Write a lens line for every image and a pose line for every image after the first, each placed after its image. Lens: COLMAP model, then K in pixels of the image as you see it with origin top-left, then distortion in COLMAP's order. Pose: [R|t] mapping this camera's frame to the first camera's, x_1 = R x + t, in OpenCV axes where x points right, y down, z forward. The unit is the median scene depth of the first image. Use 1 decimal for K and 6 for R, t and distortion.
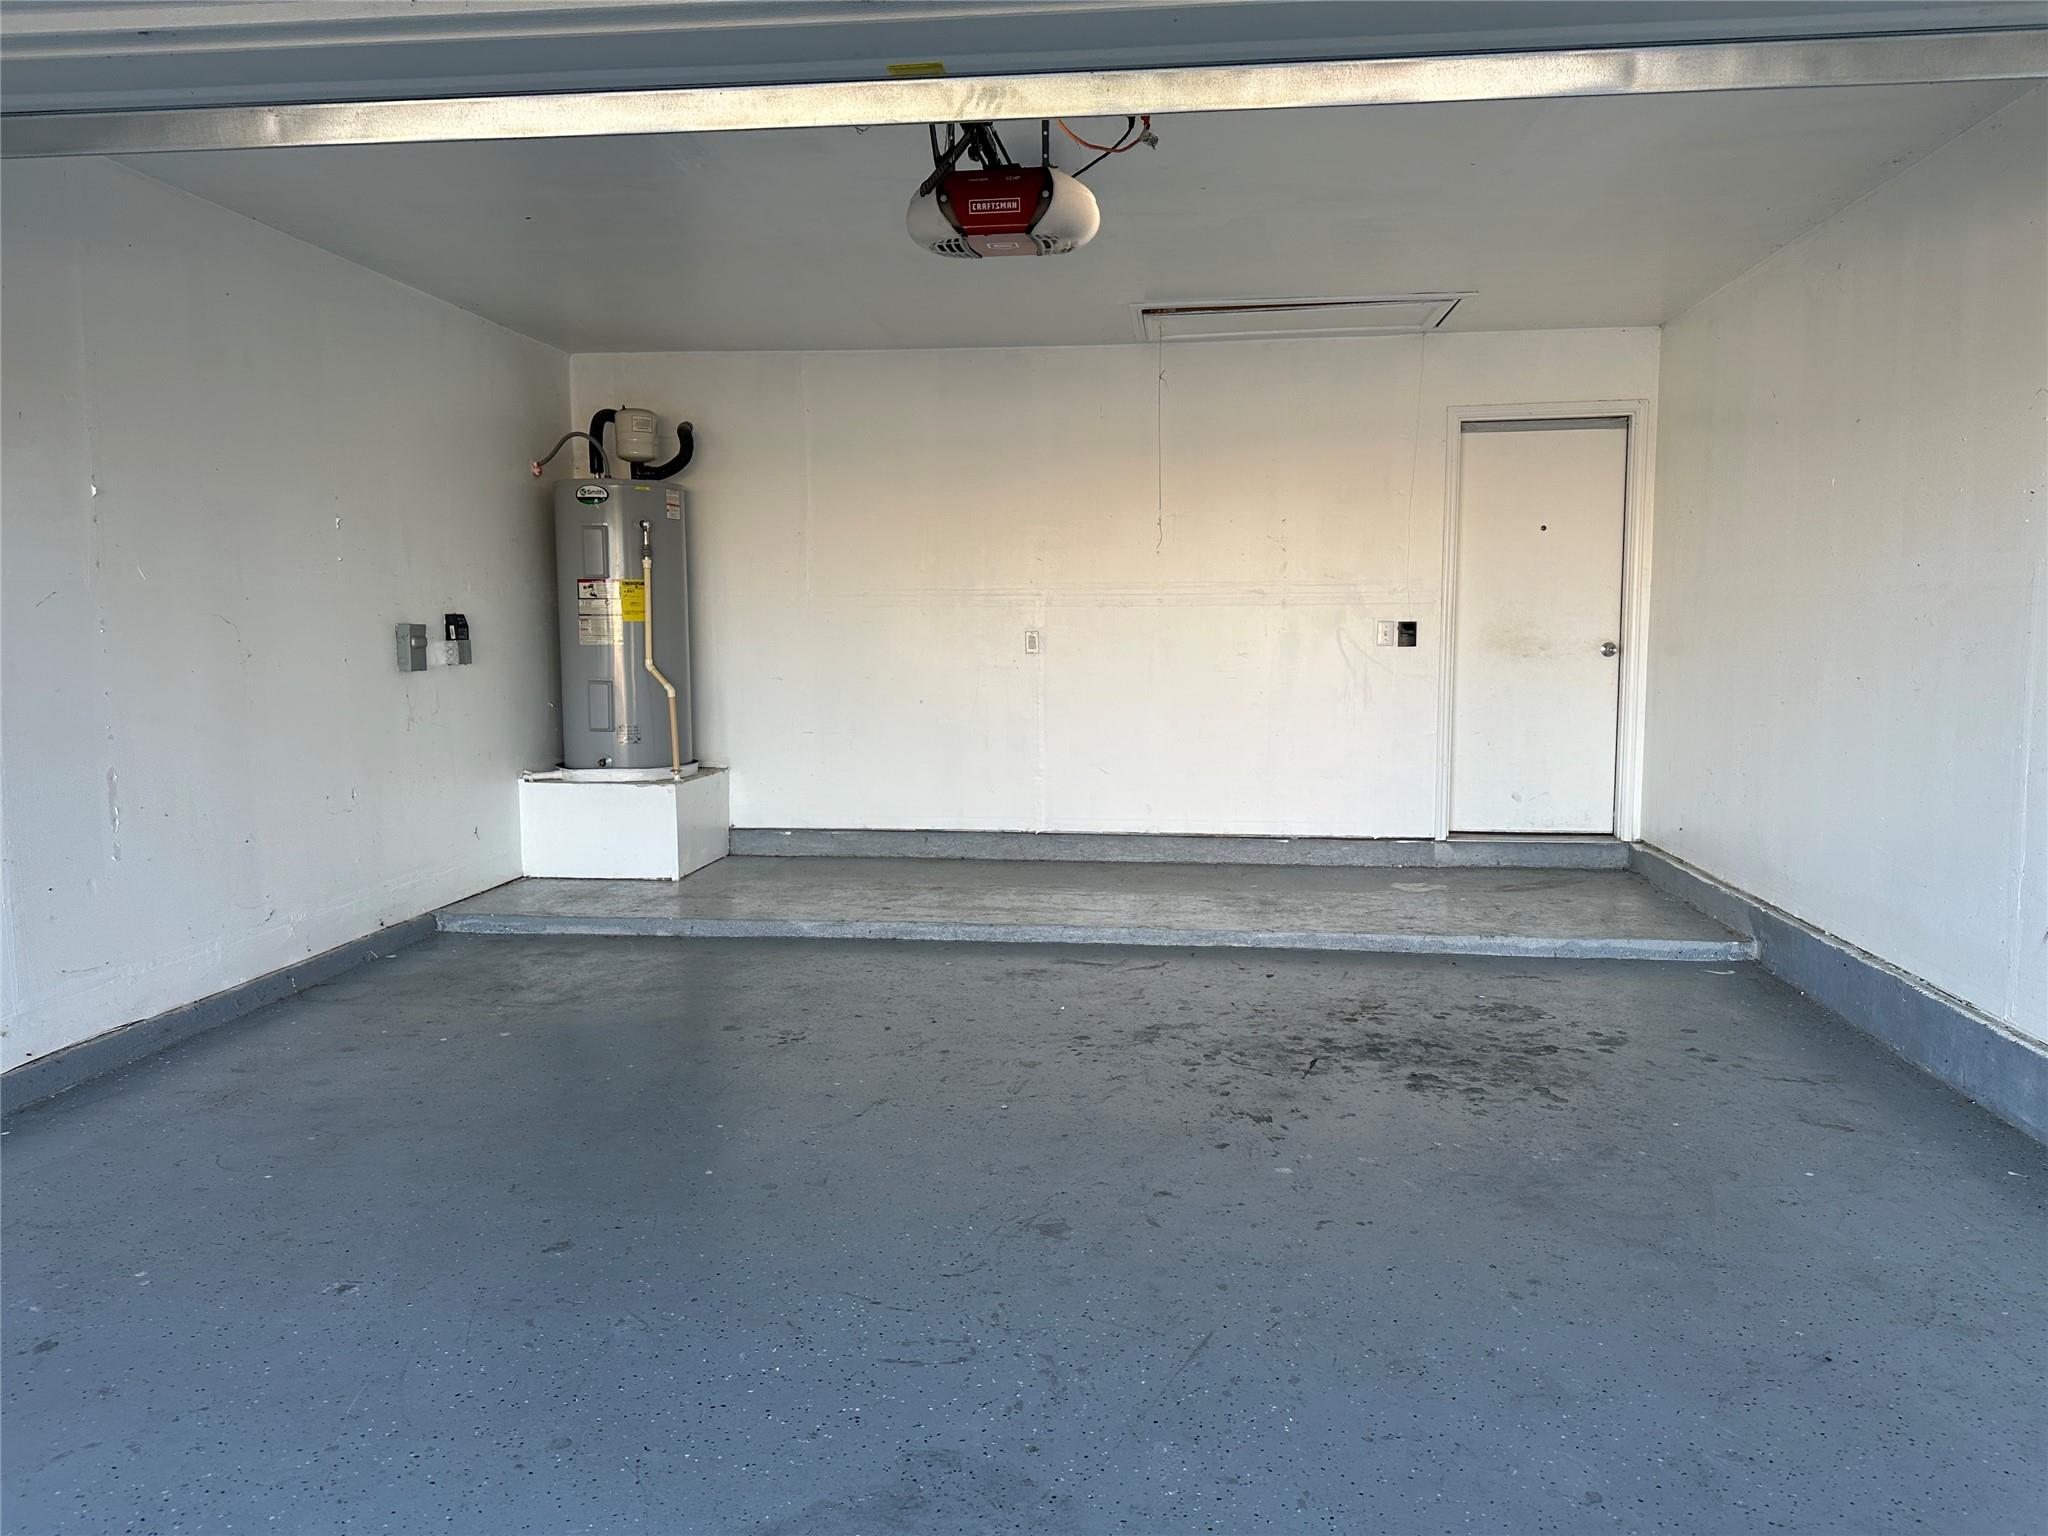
lens RADIAL K [[1435.8, 0, 1017.8], [0, 1435.8, 763.8], [0, 0, 1]] dist [0.067005, -0.073601]
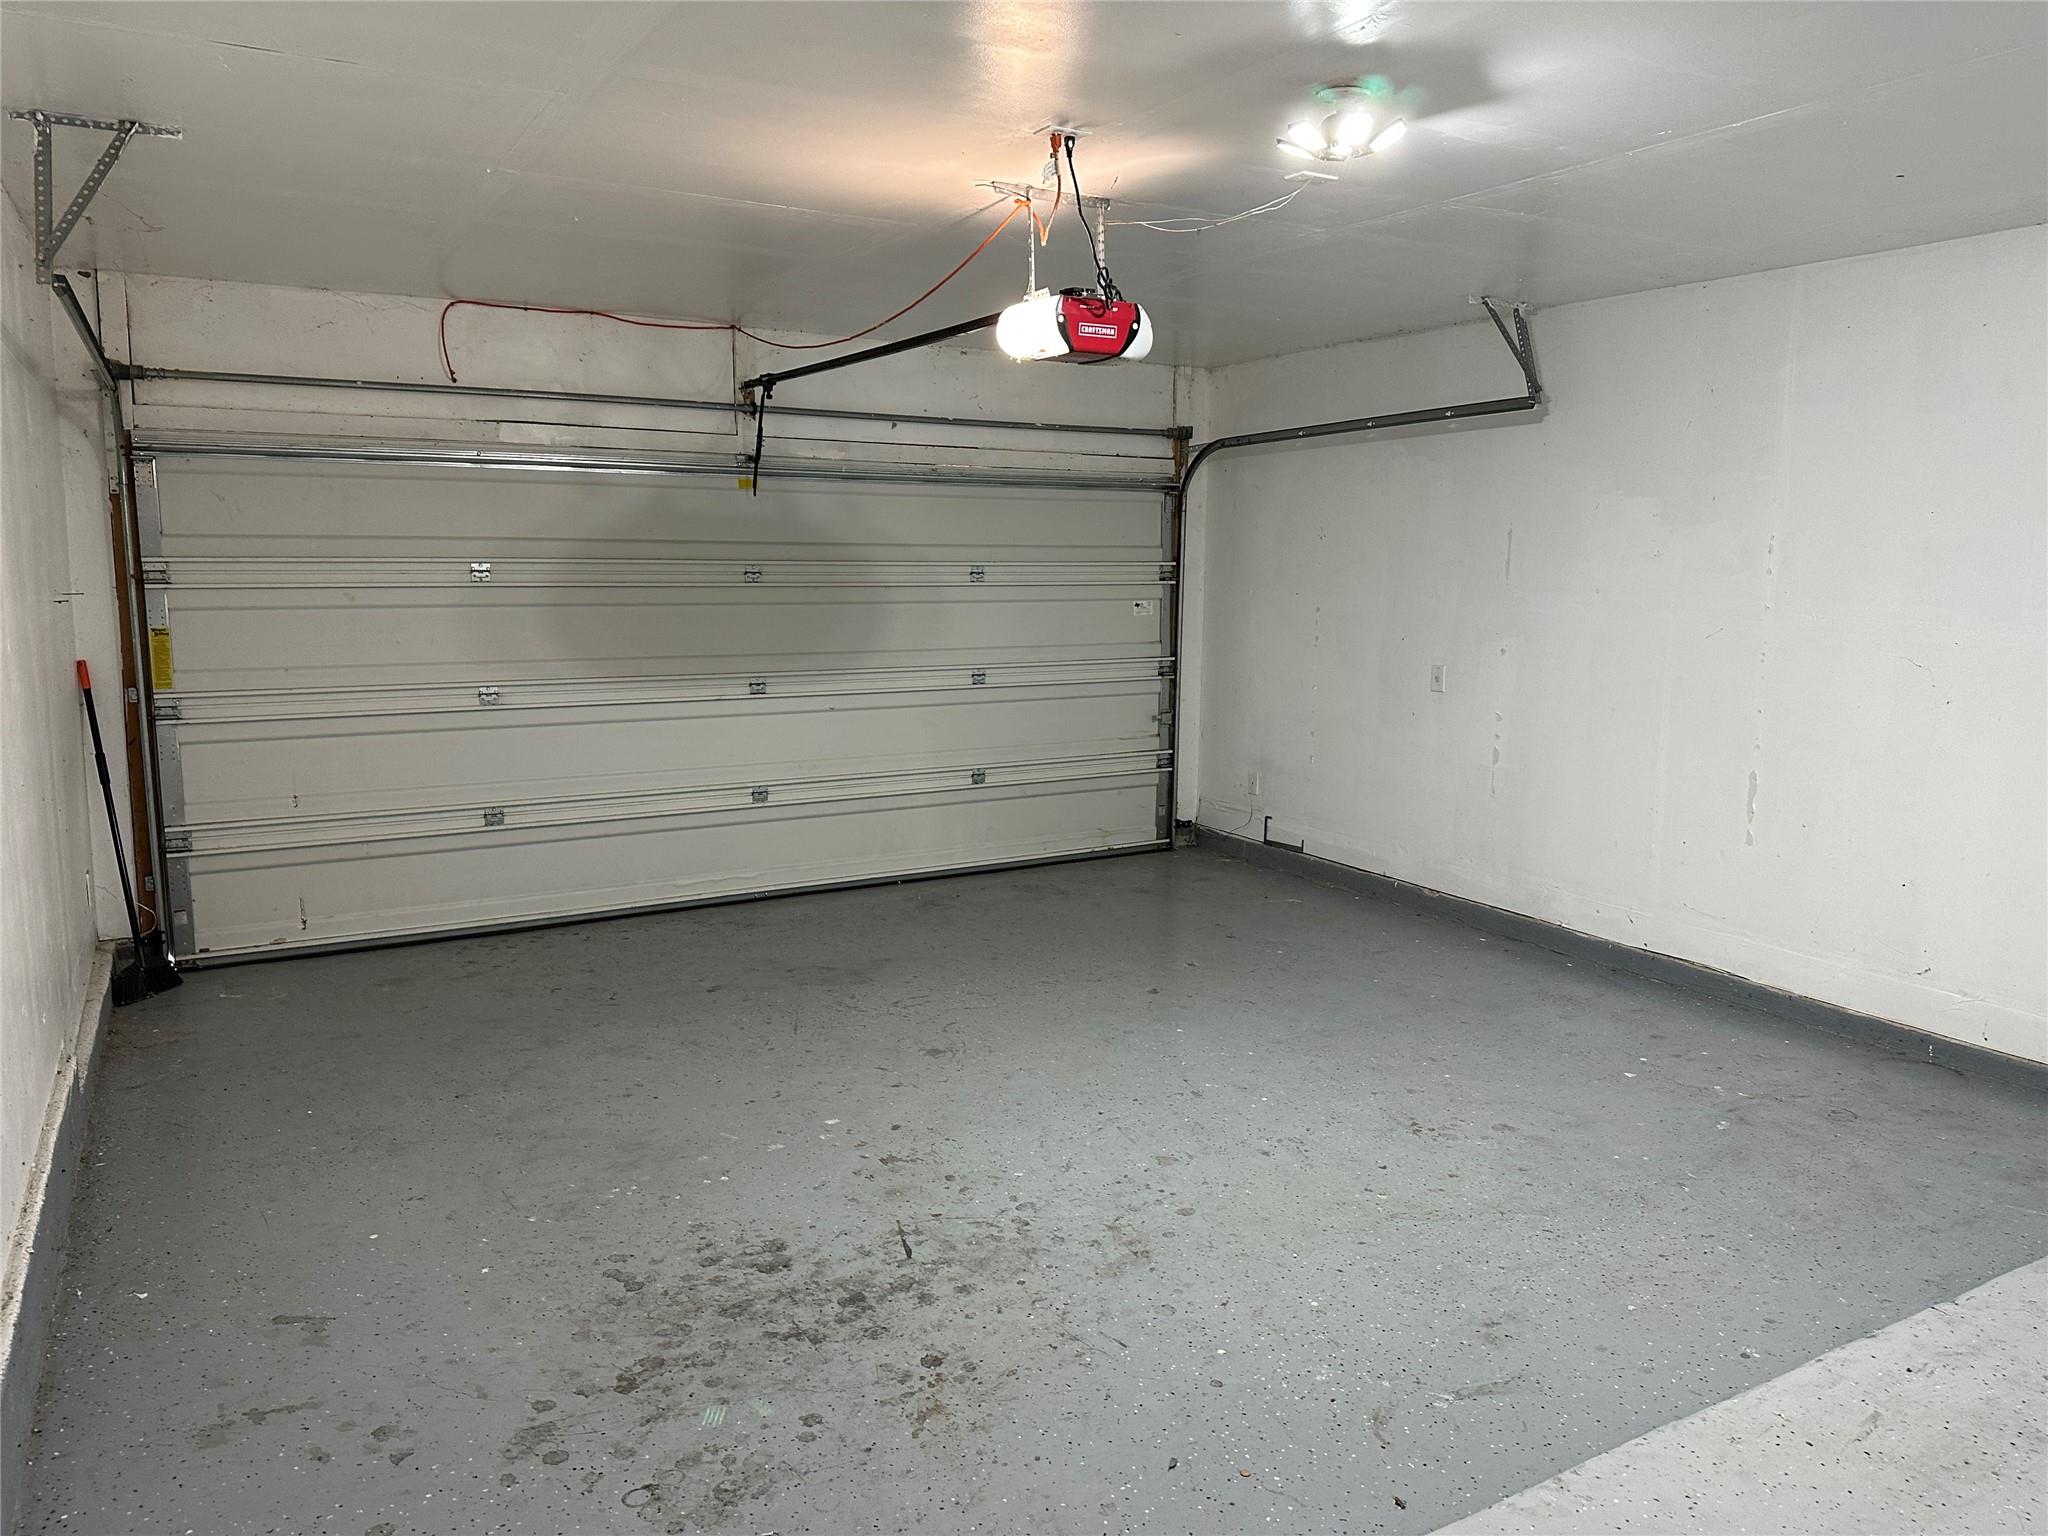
lens RADIAL K [[1435.8, 0, 1017.9], [0, 1435.8, 769.3], [0, 0, 1]] dist [0.067005, -0.073601]
pose [[-0.806644, 0.086402, -0.584688, 0.601967], [-0.069926, 0.968358, 0.239570, -0.249698], [0.586886, 0.234133, -0.775078, 1.593061]]
